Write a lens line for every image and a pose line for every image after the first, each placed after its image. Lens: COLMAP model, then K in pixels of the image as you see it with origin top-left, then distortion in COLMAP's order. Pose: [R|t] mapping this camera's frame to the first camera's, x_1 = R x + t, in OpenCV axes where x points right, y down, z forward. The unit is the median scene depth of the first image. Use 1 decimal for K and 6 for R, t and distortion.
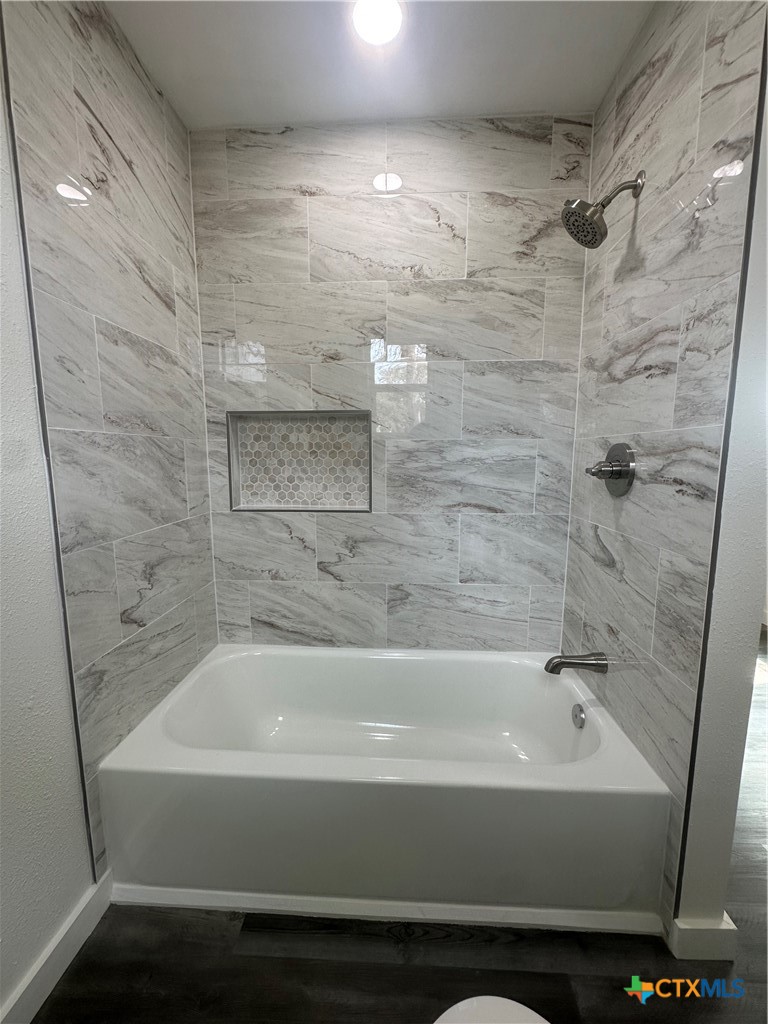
lens RADIAL K [[410.6, 0, 380.4], [0, 410.6, 512.6], [0, 0, 1]] dist [-0.003422, -0.000011]
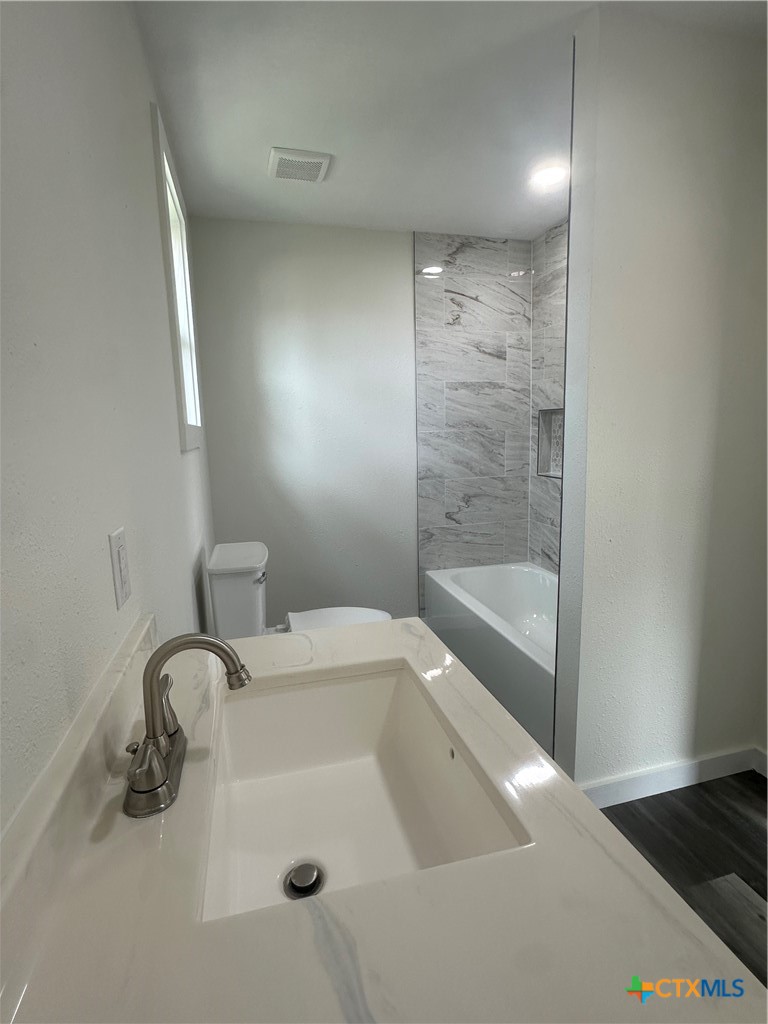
lens RADIAL K [[518.1, 0, 386.8], [0, 518.1, 512.8], [0, 0, 1]] dist [-0.006456, 0.000010]
pose [[0.310602, 0.145955, -0.939268, 1.463031], [-0.105477, 0.987331, 0.118544, -0.039854], [0.944670, 0.062251, 0.322062, -0.152699]]
